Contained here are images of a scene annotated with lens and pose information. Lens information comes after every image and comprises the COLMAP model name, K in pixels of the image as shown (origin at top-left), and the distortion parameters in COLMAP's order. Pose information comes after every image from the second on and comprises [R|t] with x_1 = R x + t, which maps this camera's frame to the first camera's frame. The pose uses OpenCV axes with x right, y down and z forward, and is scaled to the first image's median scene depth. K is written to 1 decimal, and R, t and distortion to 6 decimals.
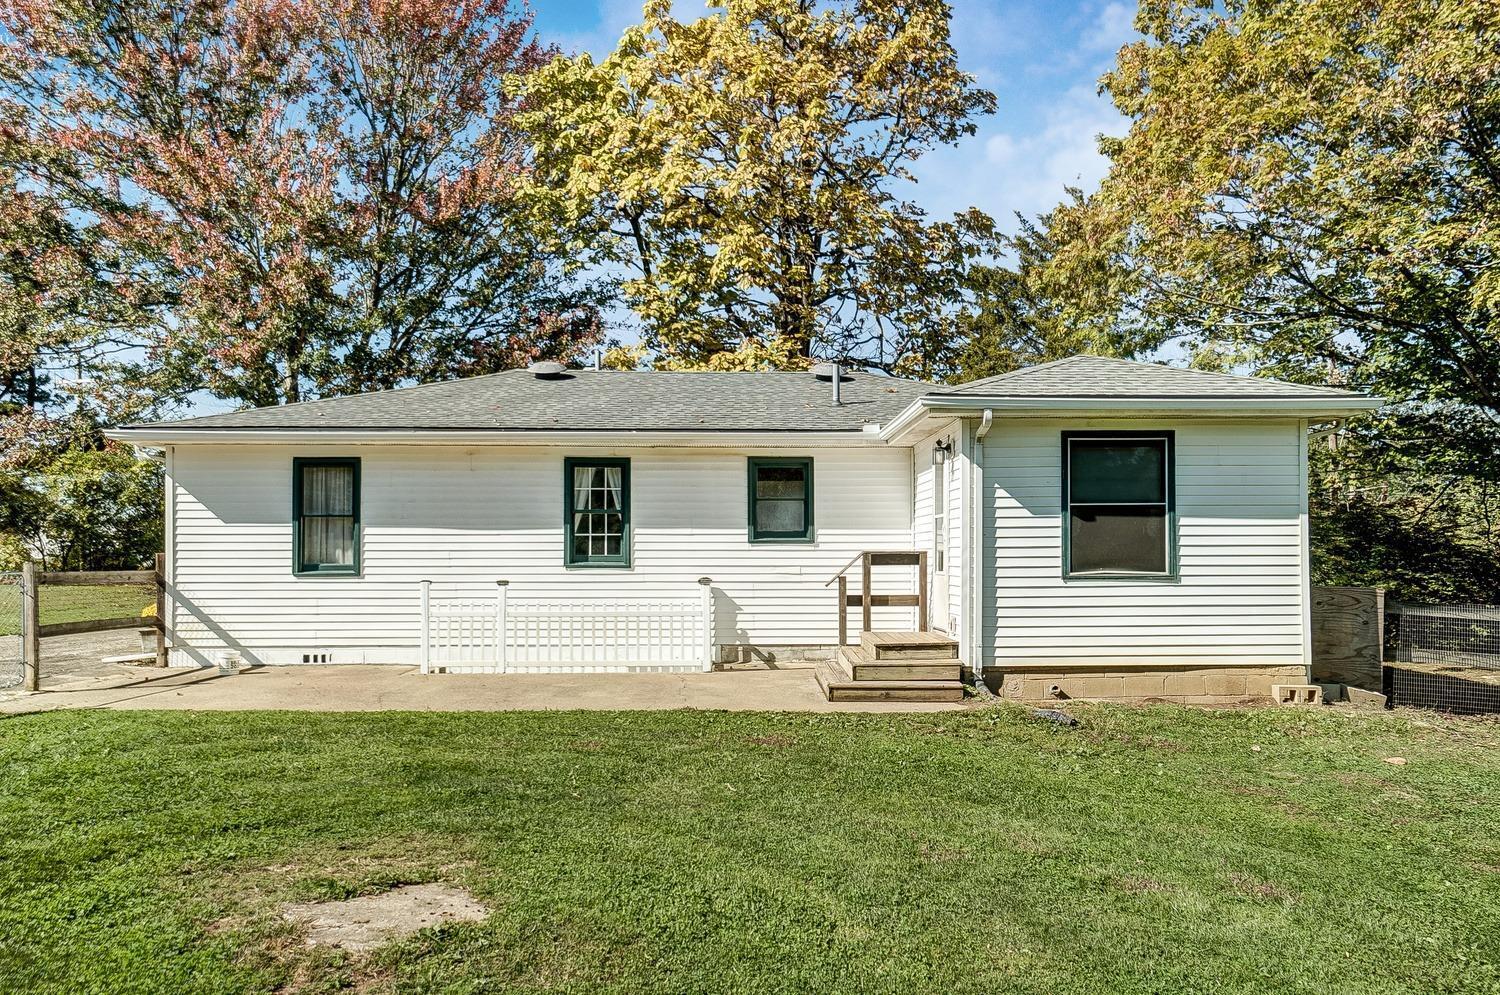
lens RADIAL K [[1118.0, 0, 746.3], [0, 1118.0, 543.1], [0, 0, 1]] dist [0.026841, 0.013705]
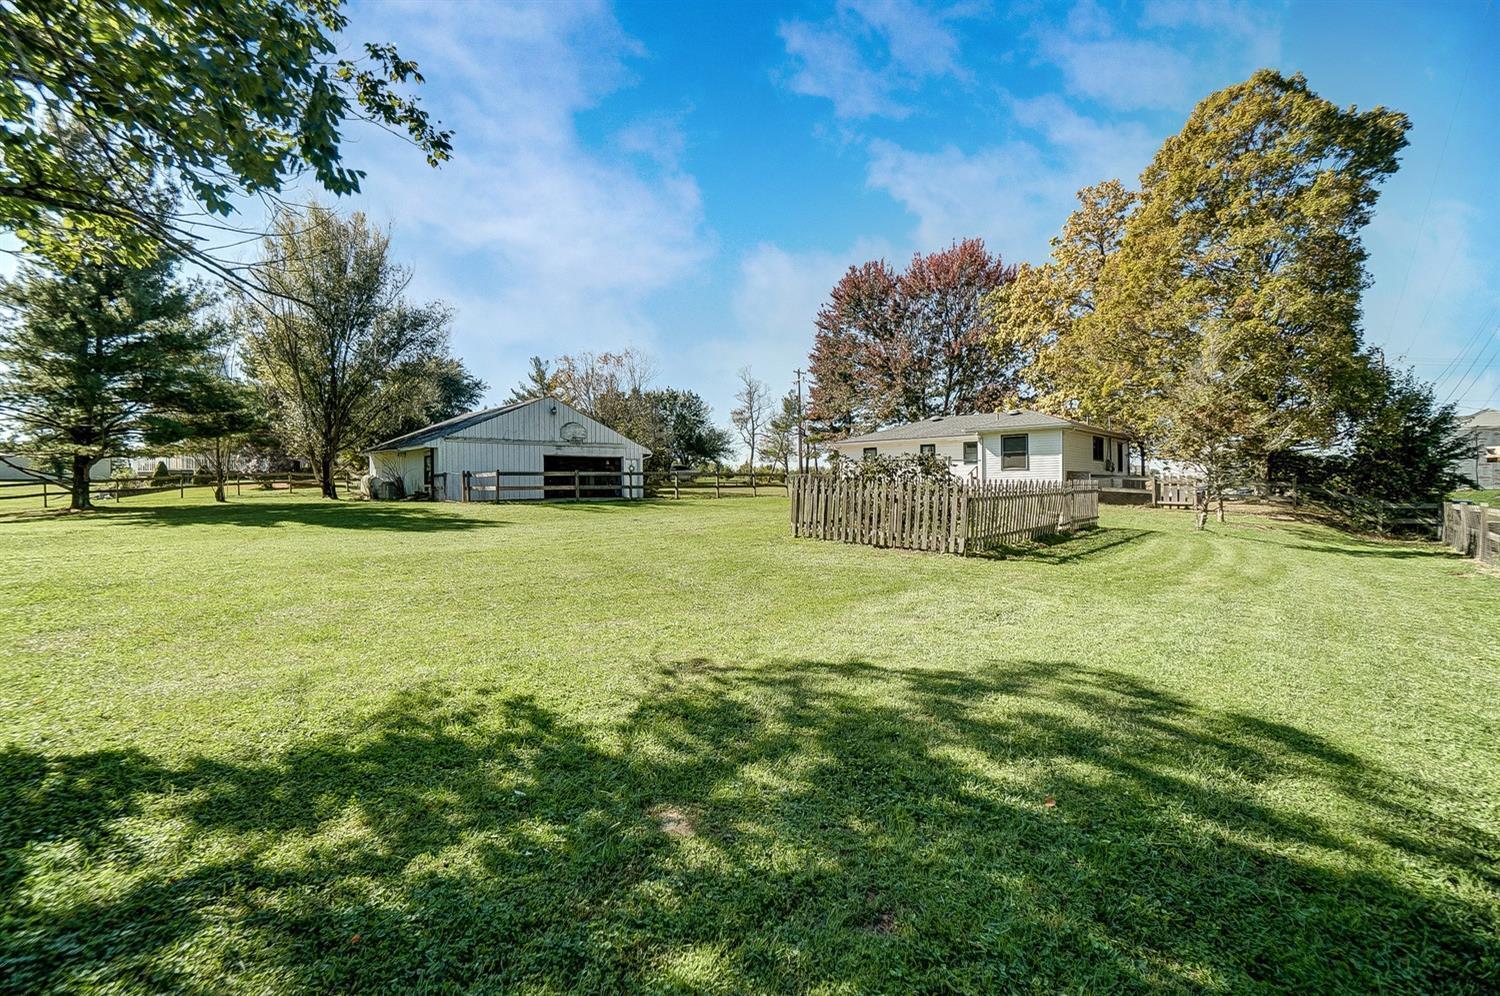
lens RADIAL K [[667.7, 0, 753.1], [0, 667.7, 494.0], [0, 0, 1]] dist [-0.027456, 0.001744]
pose [[0.713705, 0.003055, -0.700440, 1.068476], [0.011490, 0.999805, 0.016069, 0.052362], [0.700352, -0.019517, 0.713531, -1.095065]]
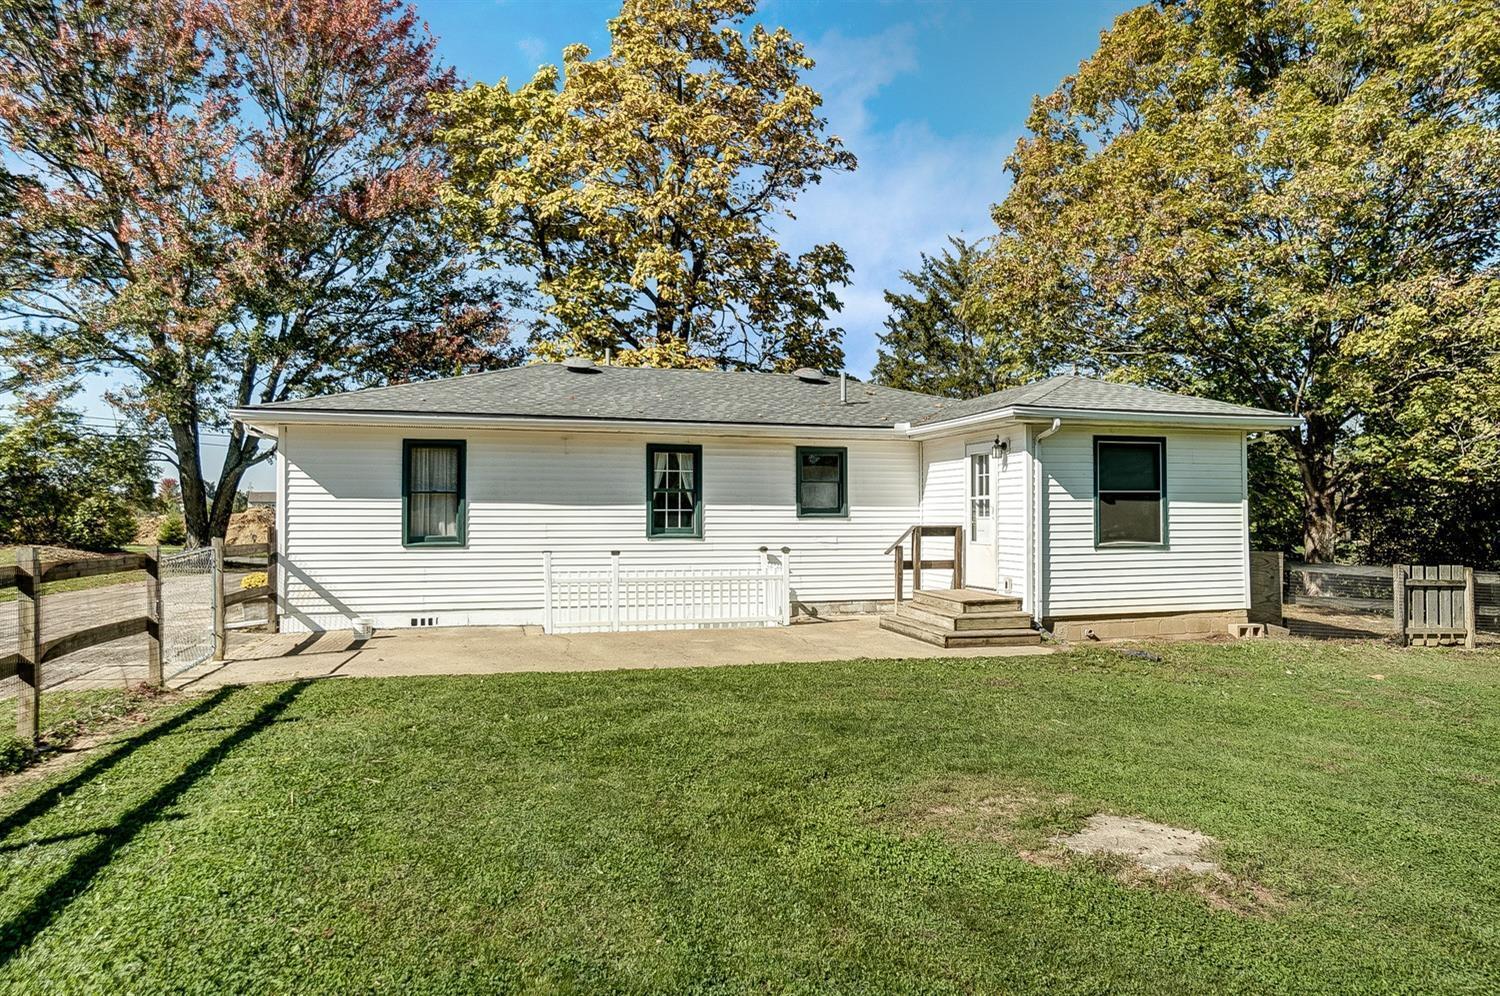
lens RADIAL K [[939.0, 0, 736.3], [0, 939.0, 500.0], [0, 0, 1]] dist [0.010933, -0.000207]
pose [[0.968402, 0.006315, 0.249314, -0.317036], [-0.004921, 0.999969, -0.006215, -0.012283], [-0.249345, 0.004792, 0.968403, 0.030912]]
